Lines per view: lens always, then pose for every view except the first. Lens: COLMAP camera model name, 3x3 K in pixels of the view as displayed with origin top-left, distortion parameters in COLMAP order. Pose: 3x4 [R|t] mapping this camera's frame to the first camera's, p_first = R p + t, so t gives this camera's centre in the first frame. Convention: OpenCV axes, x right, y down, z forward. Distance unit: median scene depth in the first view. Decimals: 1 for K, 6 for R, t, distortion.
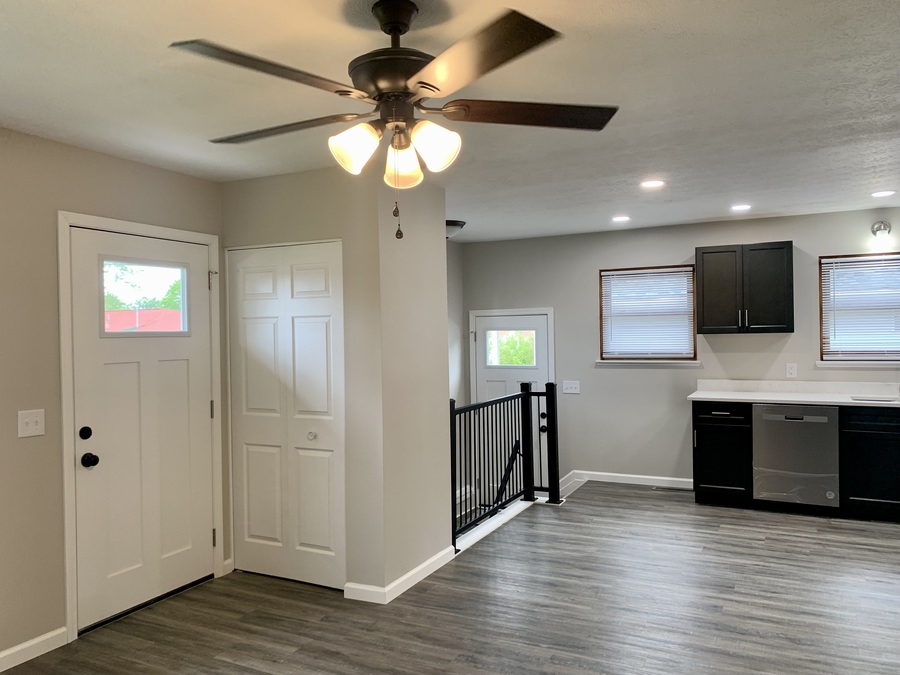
lens RADIAL K [[690.8, 0, 443.6], [0, 690.8, 334.2], [0, 0, 1]] dist [0.023973, -0.013872]
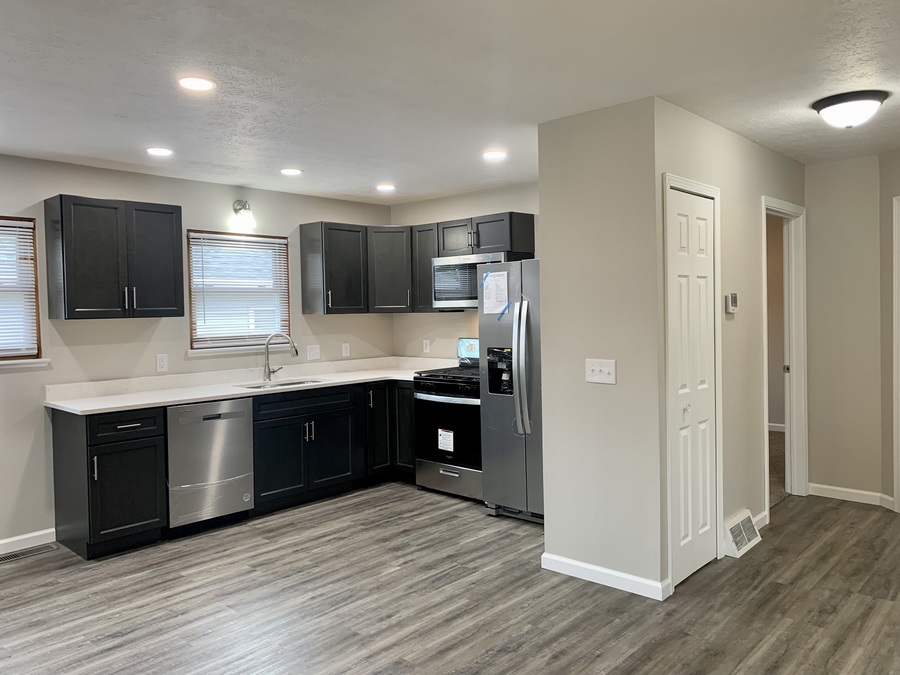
lens RADIAL K [[683.8, 0, 444.5], [0, 683.8, 333.0], [0, 0, 1]] dist [0.056746, -0.084327]
pose [[0.275254, -0.021608, 0.961129, -0.201110], [0.019521, 0.999667, 0.016884, 0.009153], [-0.961173, 0.014115, 0.275584, 0.462167]]
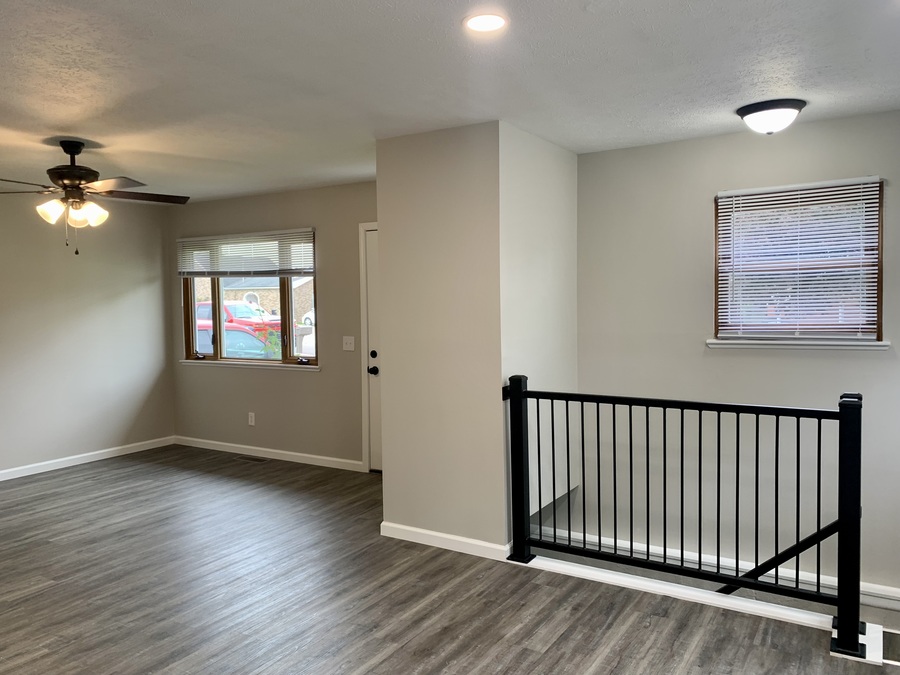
lens RADIAL K [[691.8, 0, 452.0], [0, 691.8, 328.8], [0, 0, 1]] dist [0.005339, -0.001355]
pose [[-0.079781, 0.063044, -0.994817, 0.664461], [0.011982, 0.997987, 0.062284, -0.011477], [0.996740, -0.006951, -0.080376, 0.791815]]
